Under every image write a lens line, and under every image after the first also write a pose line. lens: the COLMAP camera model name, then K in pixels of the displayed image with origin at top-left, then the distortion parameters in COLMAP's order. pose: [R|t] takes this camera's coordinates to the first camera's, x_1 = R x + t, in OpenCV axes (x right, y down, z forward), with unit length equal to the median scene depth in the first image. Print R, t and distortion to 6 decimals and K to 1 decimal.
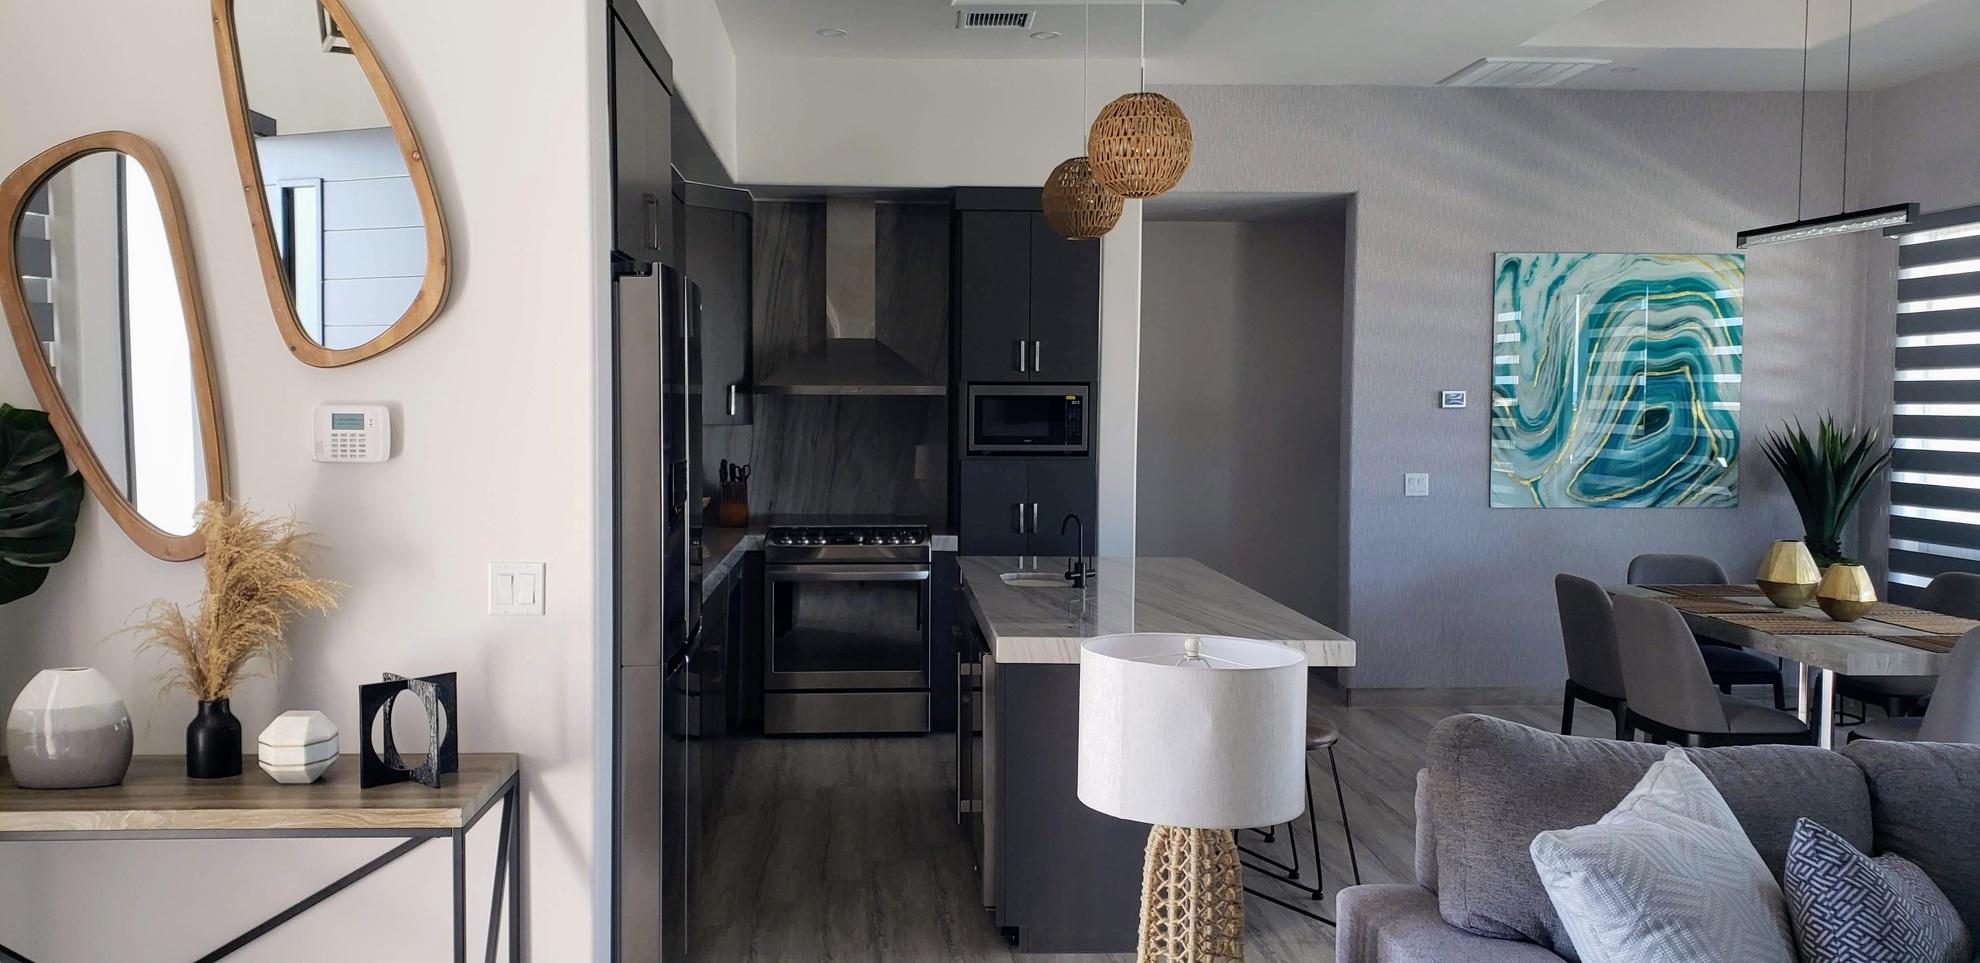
lens RADIAL K [[1552.7, 0, 963.9], [0, 1552.7, 482.9], [0, 0, 1]] dist [-0.001314, 0.010813]
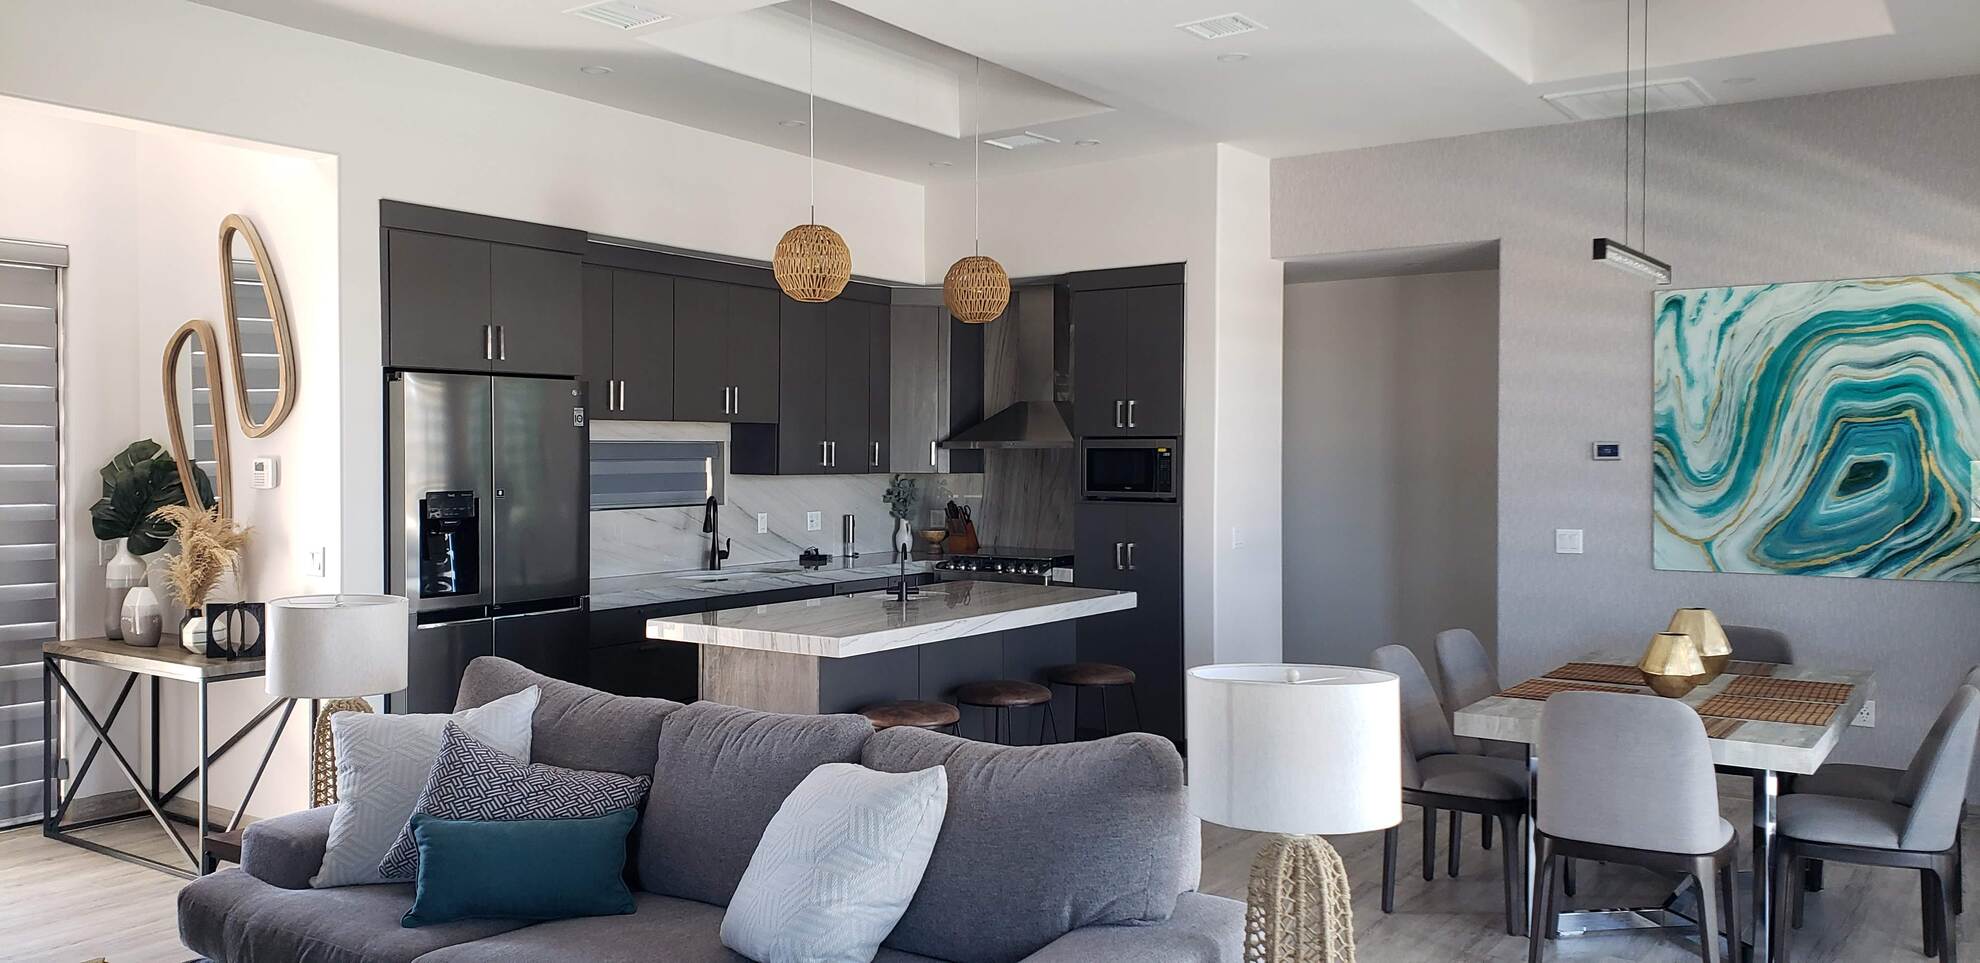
lens RADIAL K [[1552.7, 0, 963.9], [0, 1552.7, 482.9], [0, 0, 1]] dist [-0.001314, 0.010813]
pose [[0.776127, 0.010125, -0.630496, 0.602793], [-0.030740, 0.999290, -0.021792, -0.002313], [0.629827, 0.036295, 0.775887, 0.034531]]
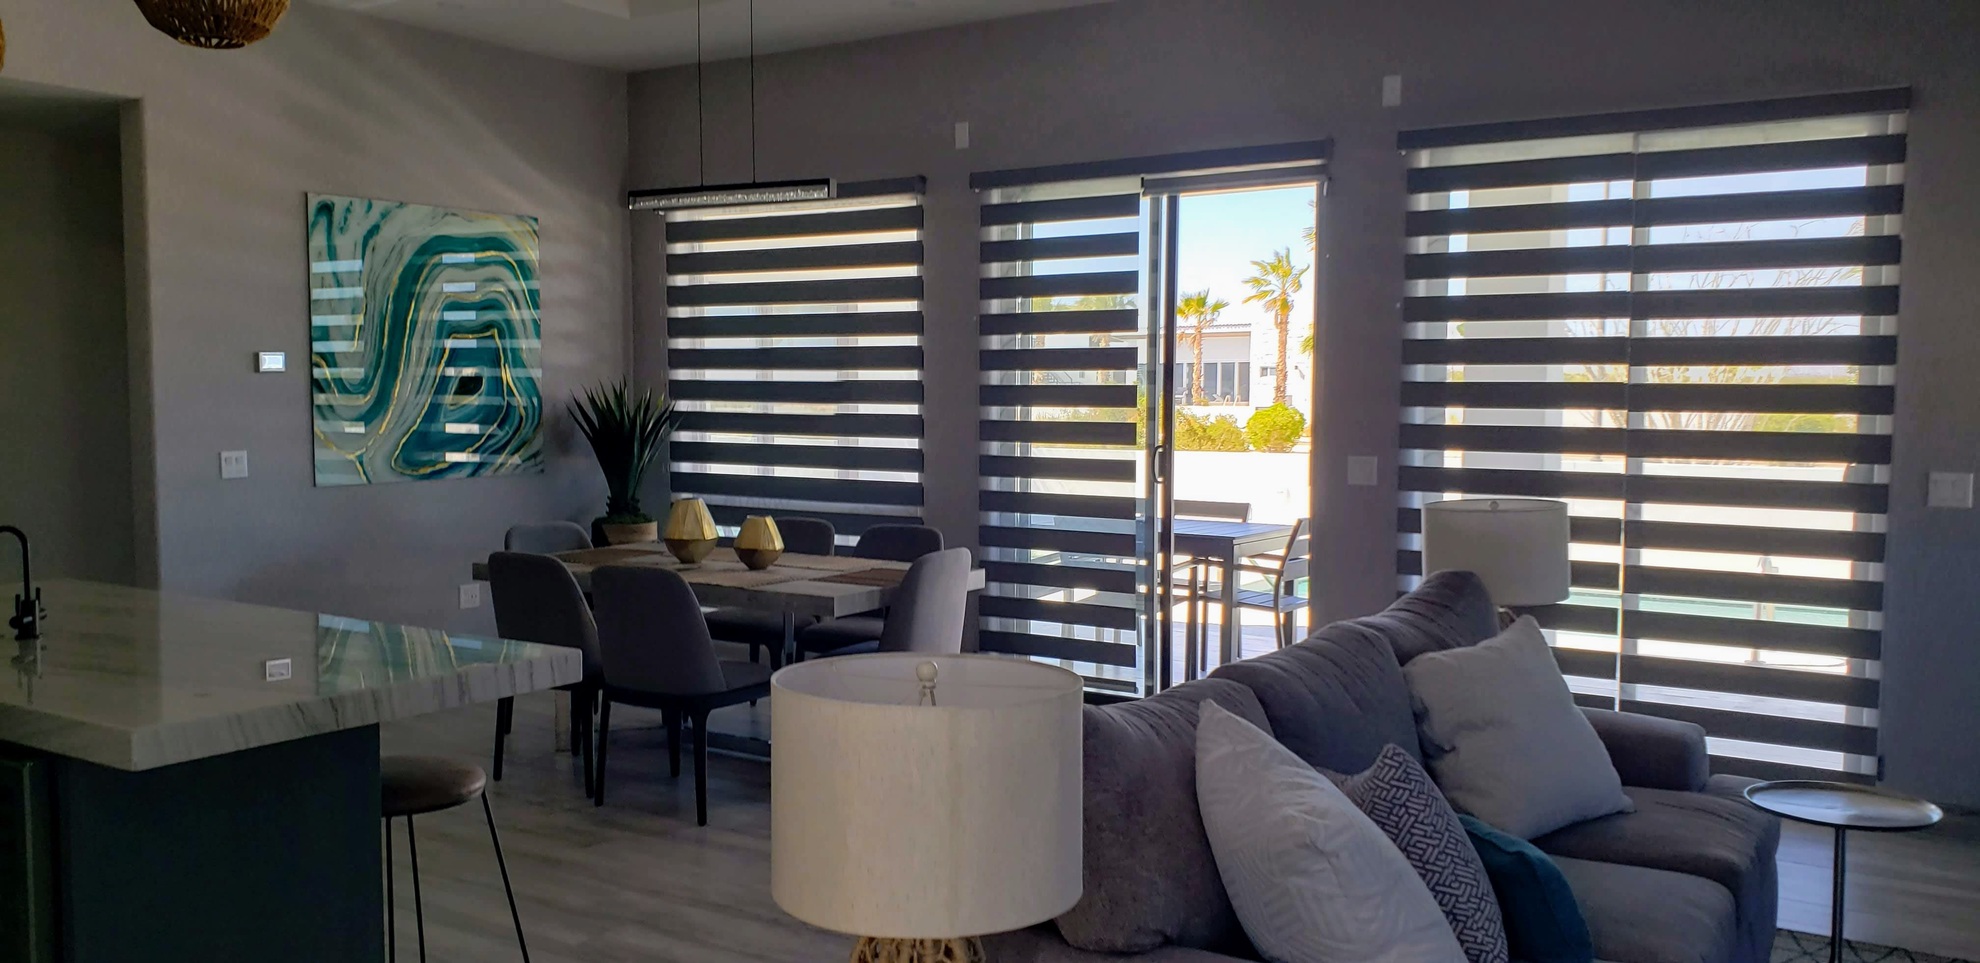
lens RADIAL K [[1552.7, 0, 963.9], [0, 1552.7, 482.9], [0, 0, 1]] dist [-0.001314, 0.010813]
pose [[0.601315, -0.056082, 0.797042, -0.134943], [0.044907, 0.998329, 0.036366, -0.001734], [-0.797749, 0.013926, 0.602829, 0.189044]]
